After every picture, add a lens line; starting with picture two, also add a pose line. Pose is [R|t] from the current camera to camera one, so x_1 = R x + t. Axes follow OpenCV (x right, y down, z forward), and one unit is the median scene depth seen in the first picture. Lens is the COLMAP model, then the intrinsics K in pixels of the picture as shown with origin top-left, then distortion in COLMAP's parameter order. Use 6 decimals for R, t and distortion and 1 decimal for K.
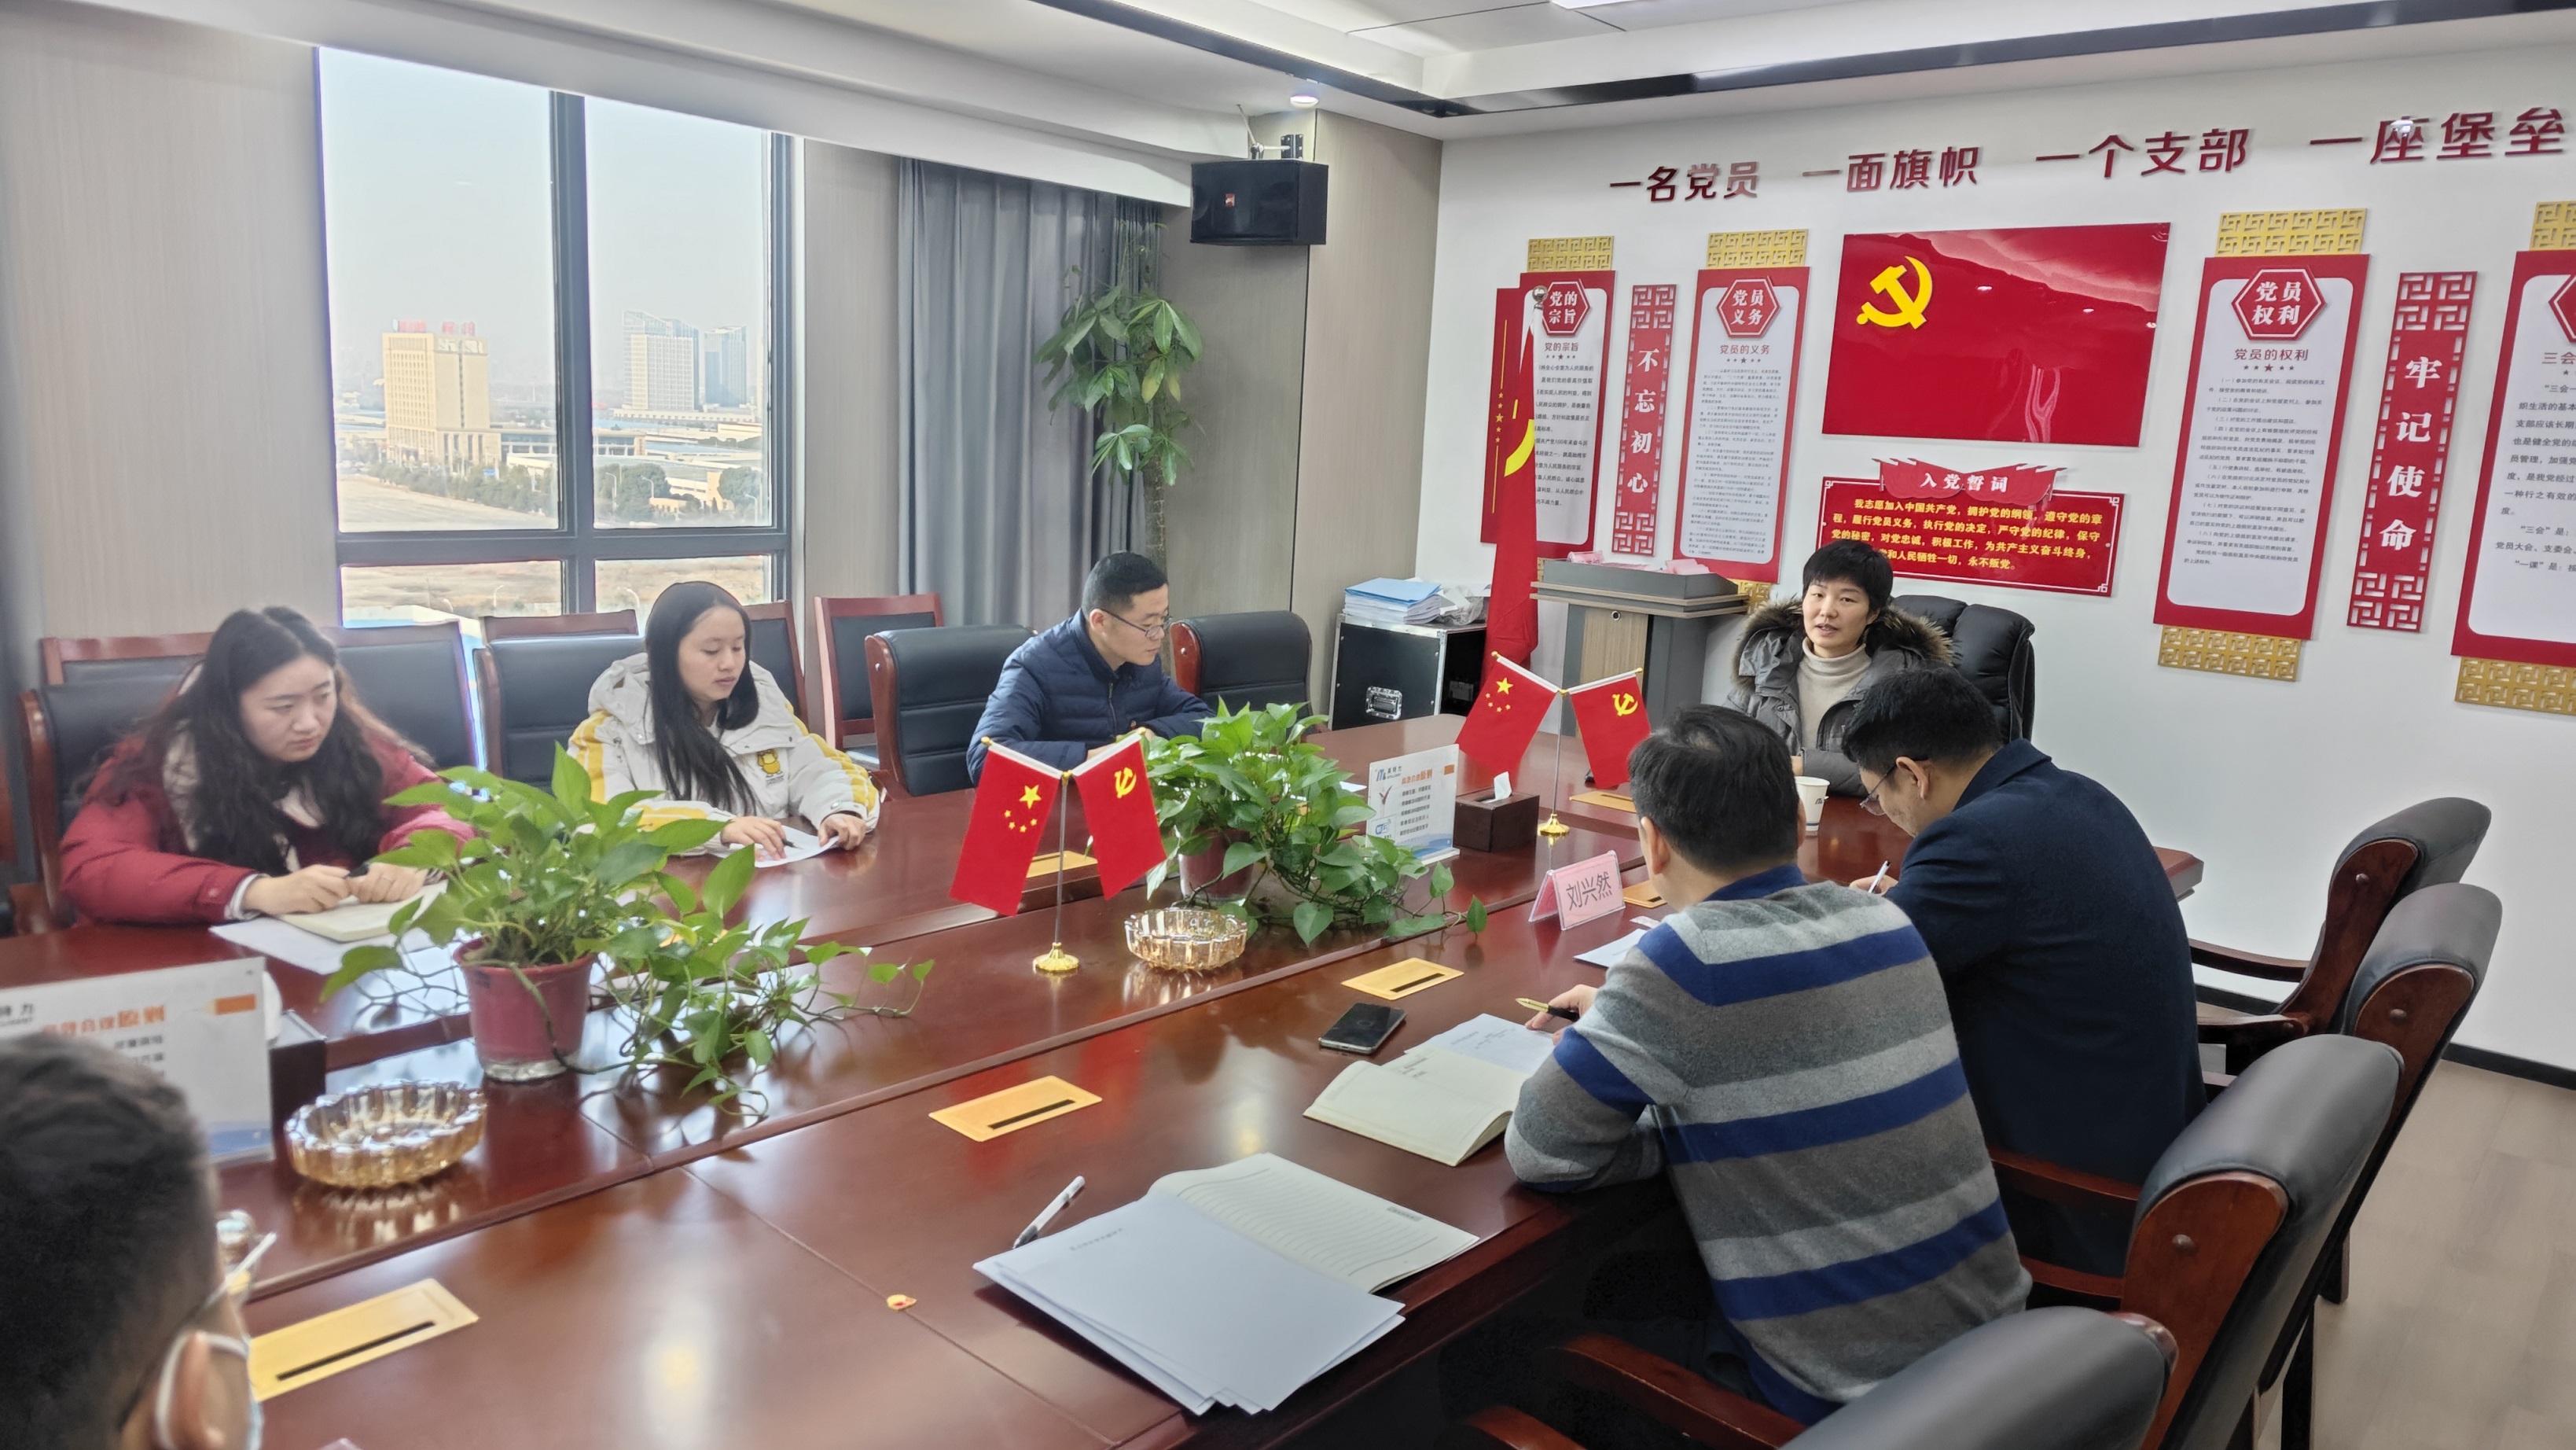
lens RADIAL K [[1692.3, 0, 1276.2], [0, 1692.3, 695.8], [0, 0, 1]] dist [0.069599, -0.059179]
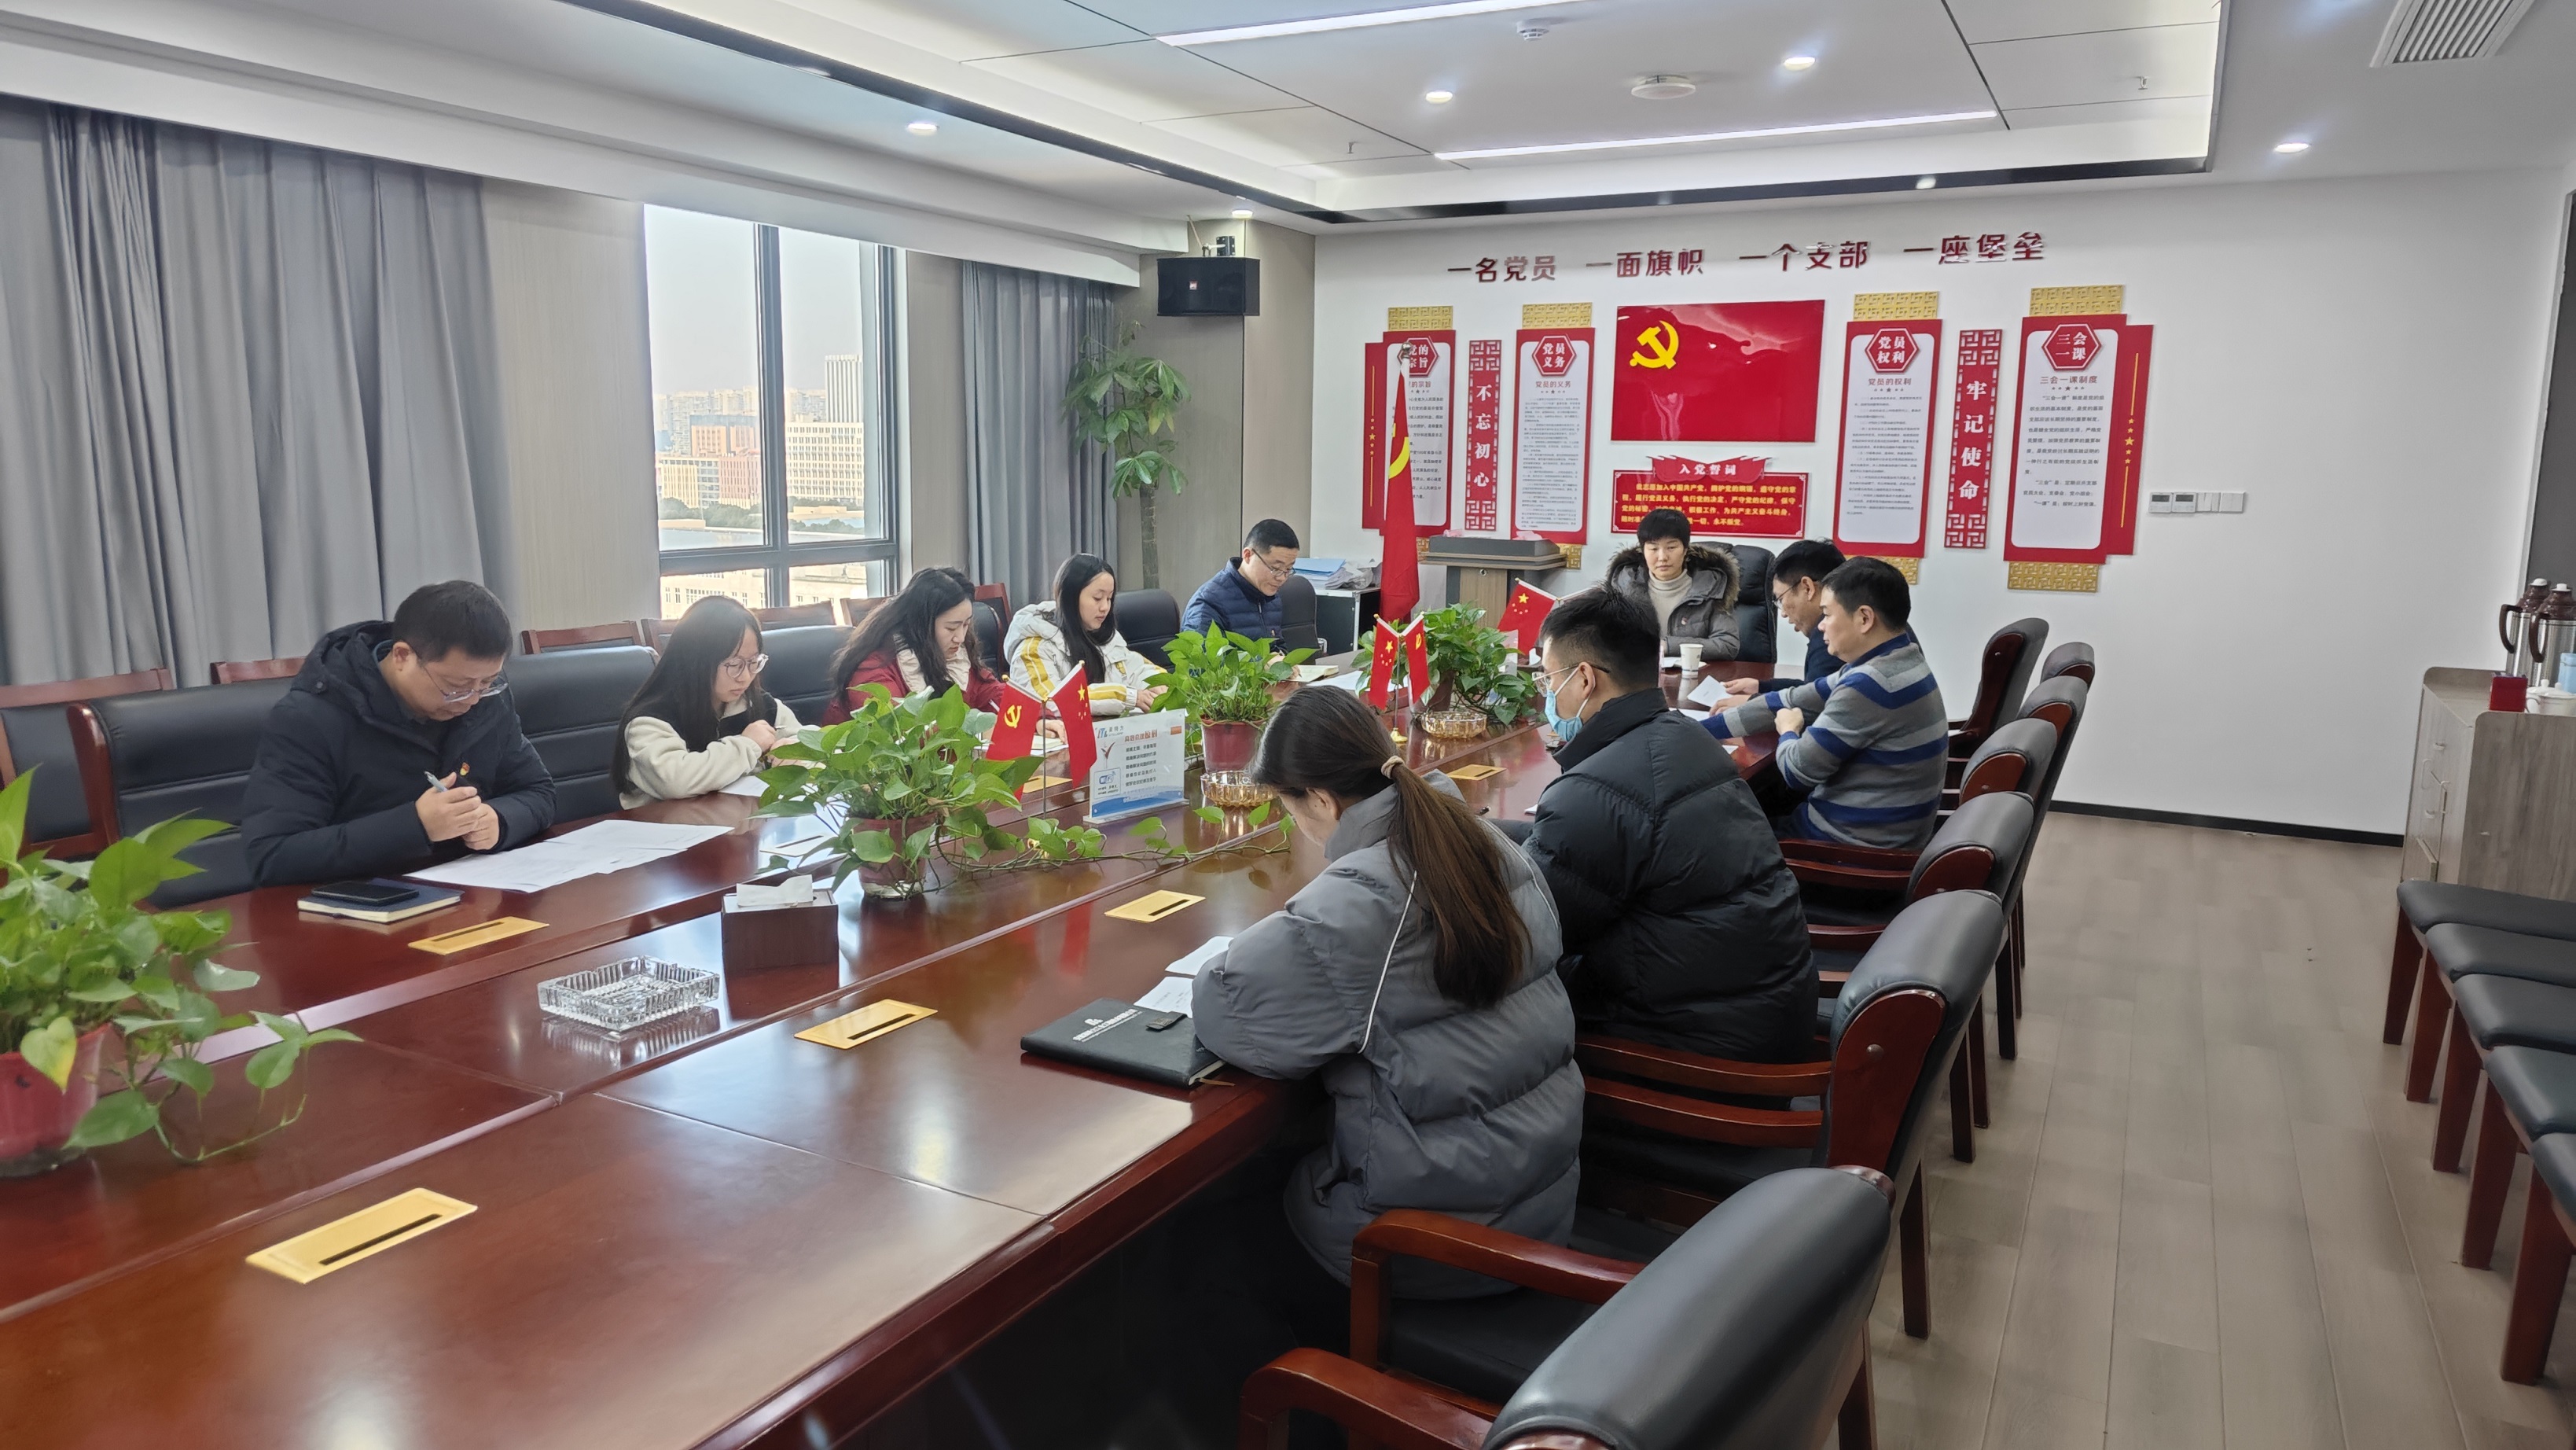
lens RADIAL K [[1692.3, 0, 1276.2], [0, 1692.3, 695.8], [0, 0, 1]] dist [0.069599, -0.059179]
pose [[0.971694, -0.069561, 0.225772, -0.316012], [0.071775, 0.997420, -0.001604, 0.048842], [-0.225078, 0.017763, 0.974179, -0.368559]]
